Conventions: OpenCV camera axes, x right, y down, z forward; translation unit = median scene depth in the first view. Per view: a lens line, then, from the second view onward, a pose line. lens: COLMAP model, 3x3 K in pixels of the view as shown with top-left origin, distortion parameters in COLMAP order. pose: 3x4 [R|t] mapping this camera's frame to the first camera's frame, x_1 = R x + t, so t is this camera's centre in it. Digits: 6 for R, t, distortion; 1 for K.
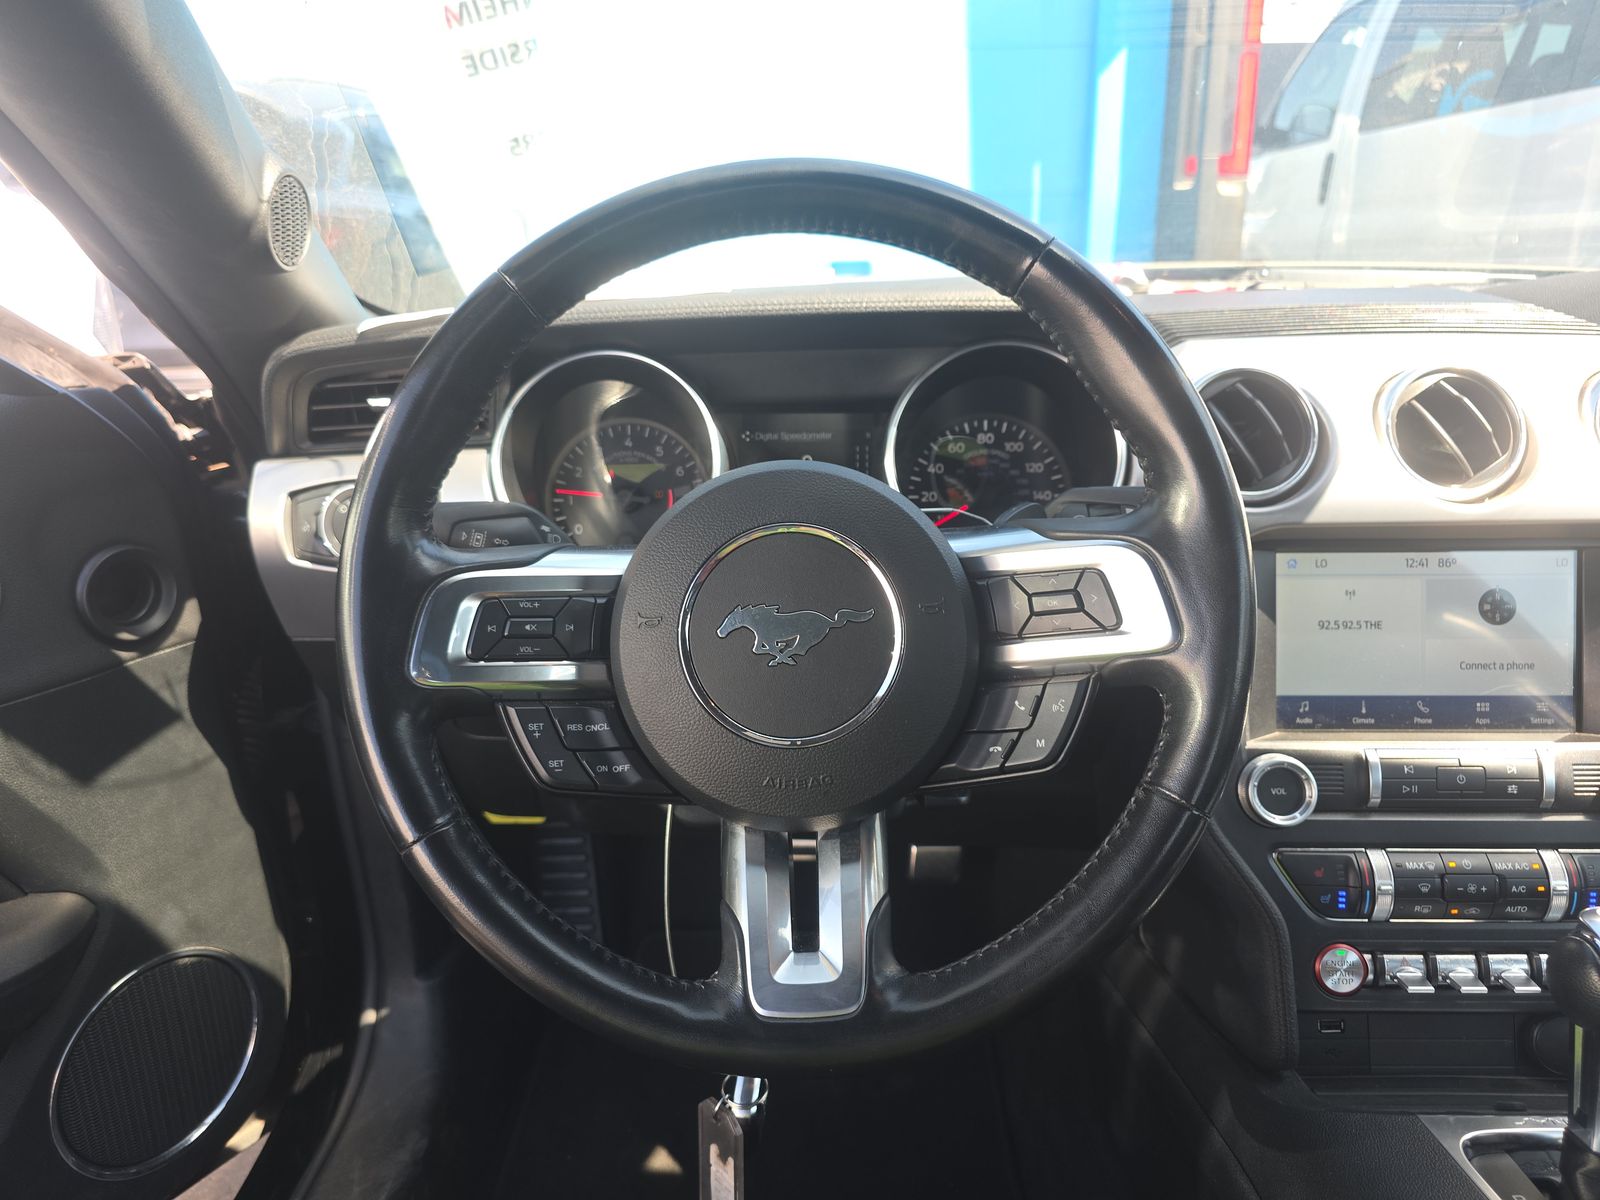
lens RADIAL K [[1088.7, 0, 759.2], [0, 1088.7, 600.2], [0, 0, 1]] dist [-0.000526, -0.005063]
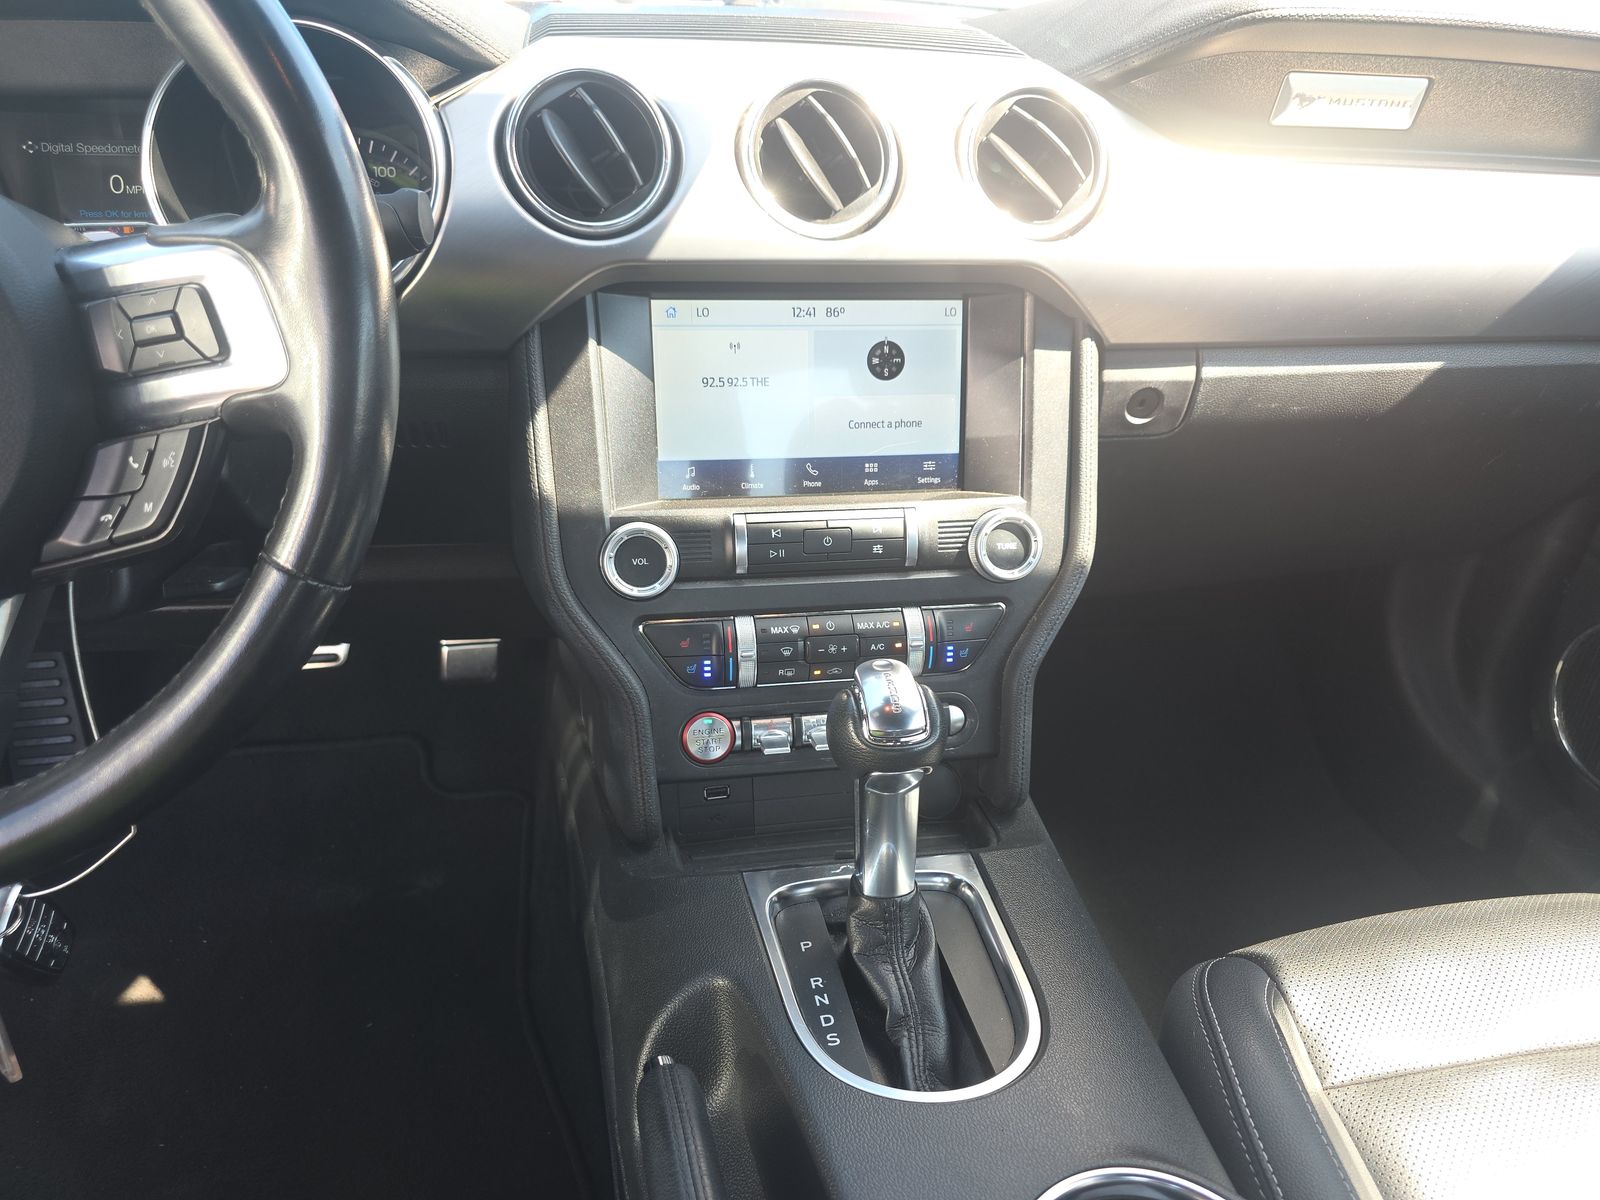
lens RADIAL K [[1063.5, 0, 800.2], [0, 1063.5, 643.6], [0, 0, 1]] dist [0.048018, -0.063726]
pose [[0.971274, -0.063720, 0.229275, 0.399093], [0.012739, 0.976024, 0.217292, 0.046745], [-0.237624, -0.208129, 0.948798, 0.080361]]
